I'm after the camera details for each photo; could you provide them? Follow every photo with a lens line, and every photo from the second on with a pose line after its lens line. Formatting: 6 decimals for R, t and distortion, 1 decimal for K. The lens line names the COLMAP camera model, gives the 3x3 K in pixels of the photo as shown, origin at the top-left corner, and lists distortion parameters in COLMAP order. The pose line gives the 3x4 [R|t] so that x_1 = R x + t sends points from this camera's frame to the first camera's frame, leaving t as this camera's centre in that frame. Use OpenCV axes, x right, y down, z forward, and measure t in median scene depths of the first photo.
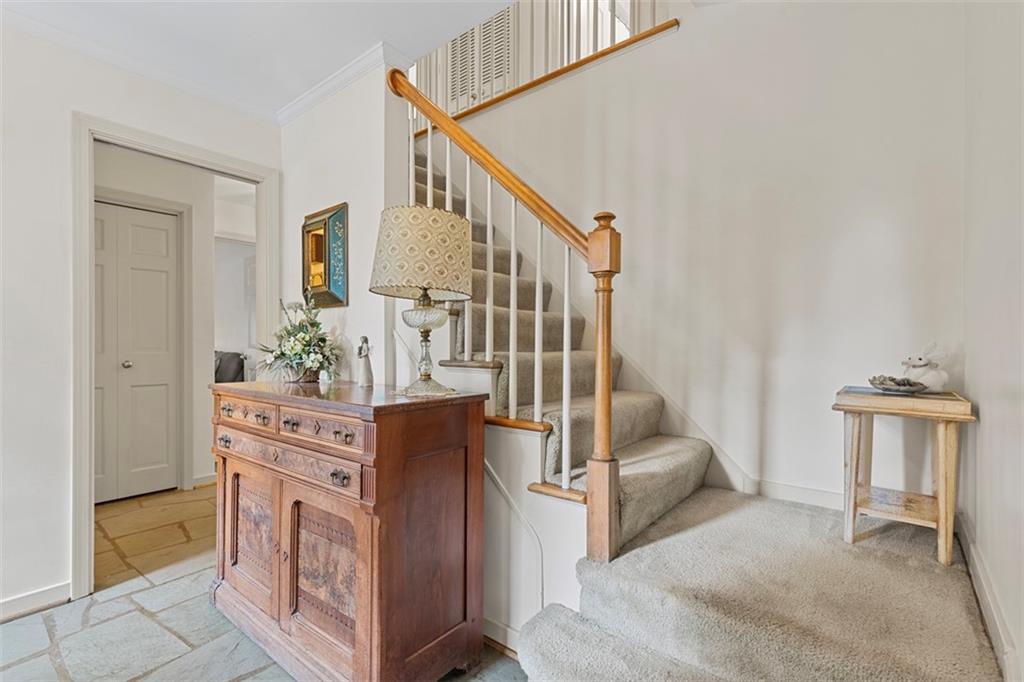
lens RADIAL K [[462.7, 0, 512.7], [0, 462.7, 344.4], [0, 0, 1]] dist [0.008251, 0.001230]
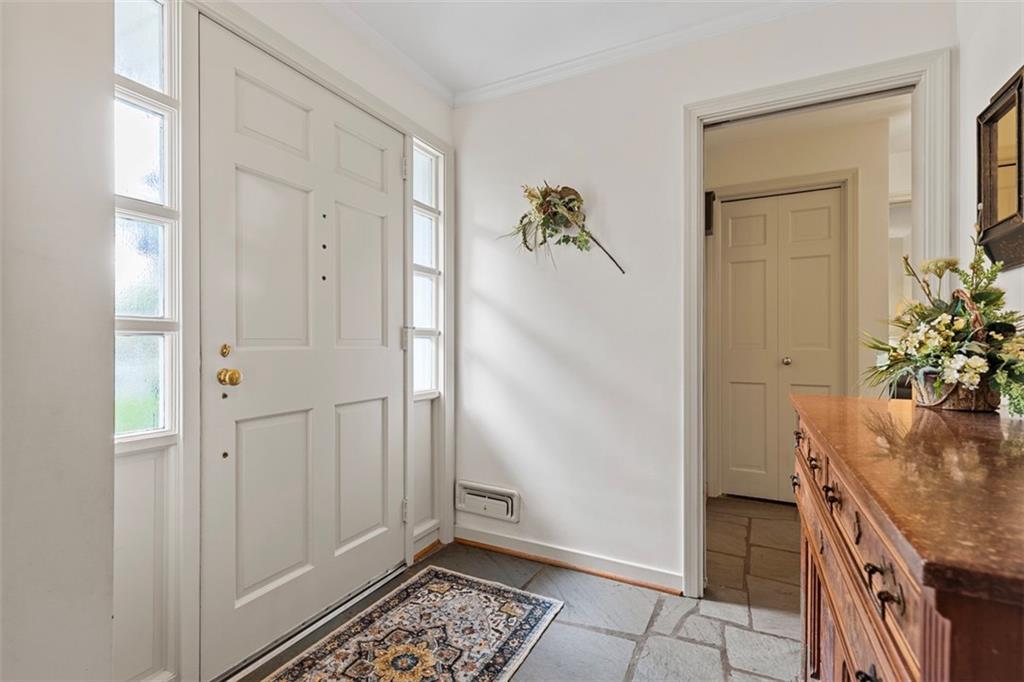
lens RADIAL K [[462.7, 0, 510.0], [0, 462.7, 340.2], [0, 0, 1]] dist [0.008251, 0.001230]
pose [[0.214954, -0.002608, -0.976621, -0.049892], [-0.000008, 0.999996, -0.002673, 0.004972], [0.976624, 0.000583, 0.214953, 0.410812]]
